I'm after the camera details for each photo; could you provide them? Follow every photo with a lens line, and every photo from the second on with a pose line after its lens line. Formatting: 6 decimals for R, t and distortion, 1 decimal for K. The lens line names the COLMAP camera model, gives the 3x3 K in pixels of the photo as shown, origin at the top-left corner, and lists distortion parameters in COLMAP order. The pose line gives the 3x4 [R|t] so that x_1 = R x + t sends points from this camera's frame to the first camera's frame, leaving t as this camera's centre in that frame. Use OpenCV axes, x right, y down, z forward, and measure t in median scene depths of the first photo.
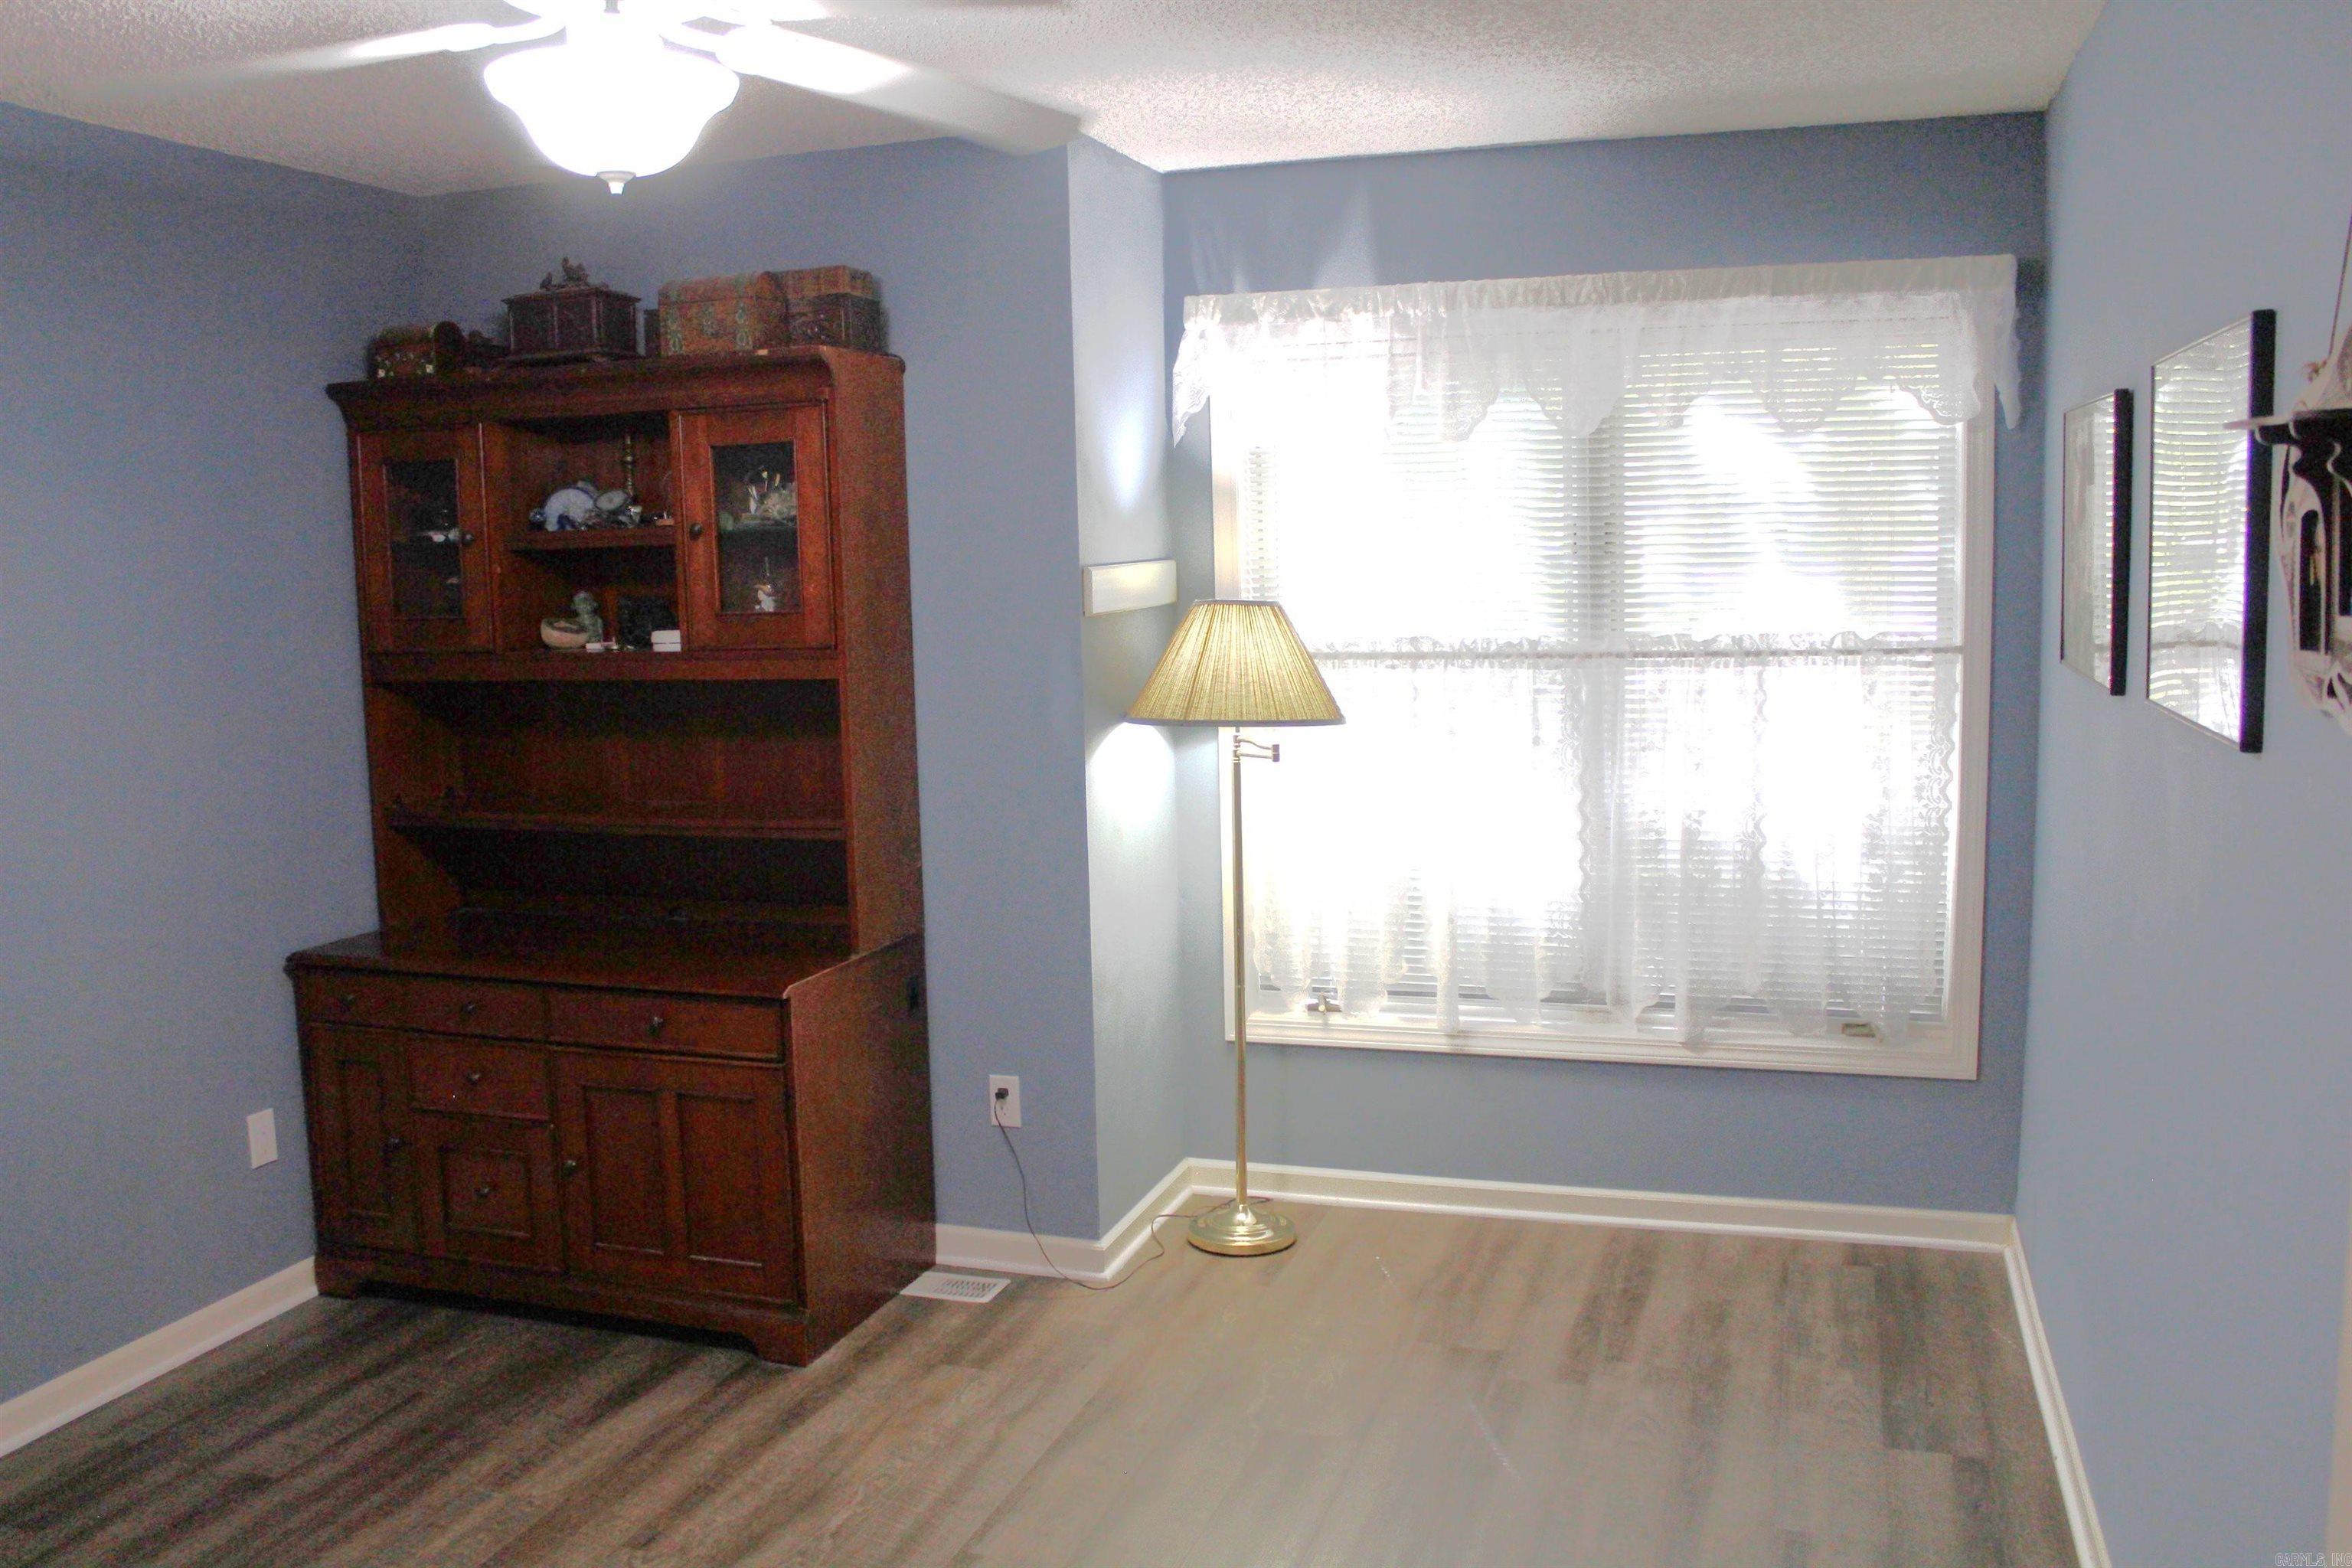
lens RADIAL K [[1987.8, 0, 1164.9], [0, 1987.8, 777.7], [0, 0, 1]] dist [-0.134540, 0.137853]
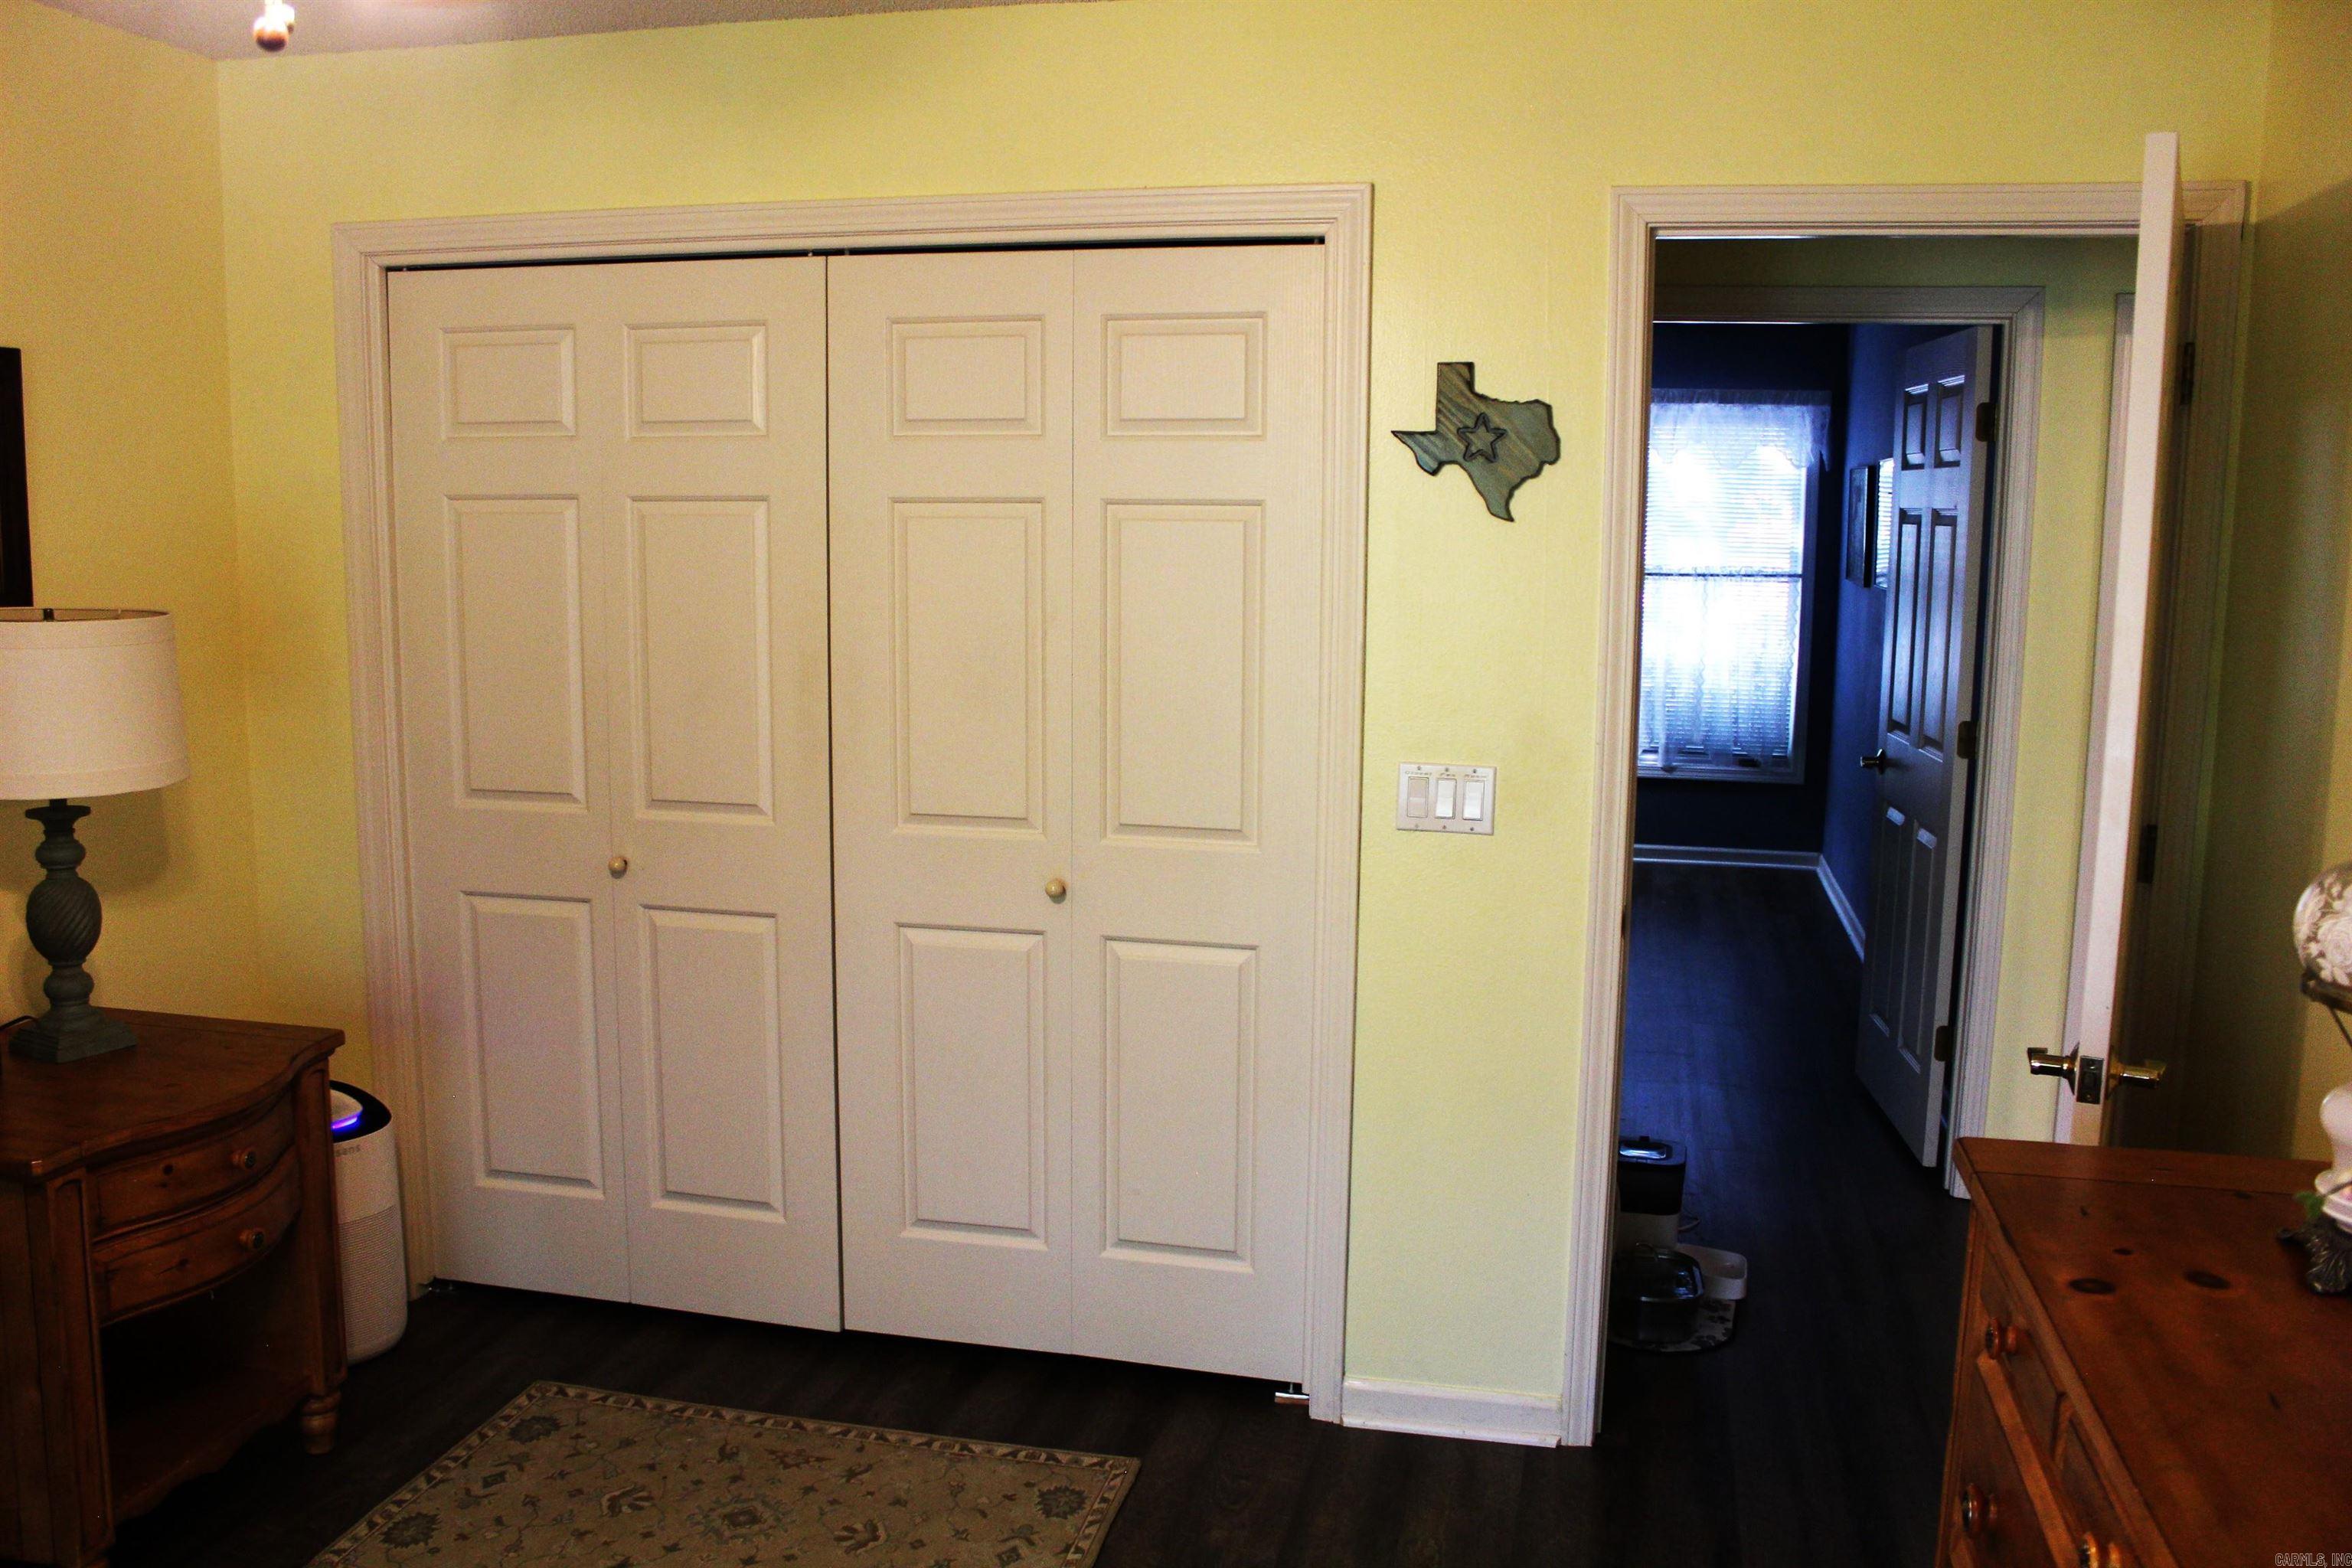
lens RADIAL K [[1987.8, 0, 1171.1], [0, 1987.8, 783.1], [0, 0, 1]] dist [-0.134540, 0.137853]
pose [[0.995532, 0.018755, 0.092541, -0.450742], [-0.020863, 0.999543, 0.021868, 0.123854], [-0.092088, -0.023701, 0.995469, -1.026347]]
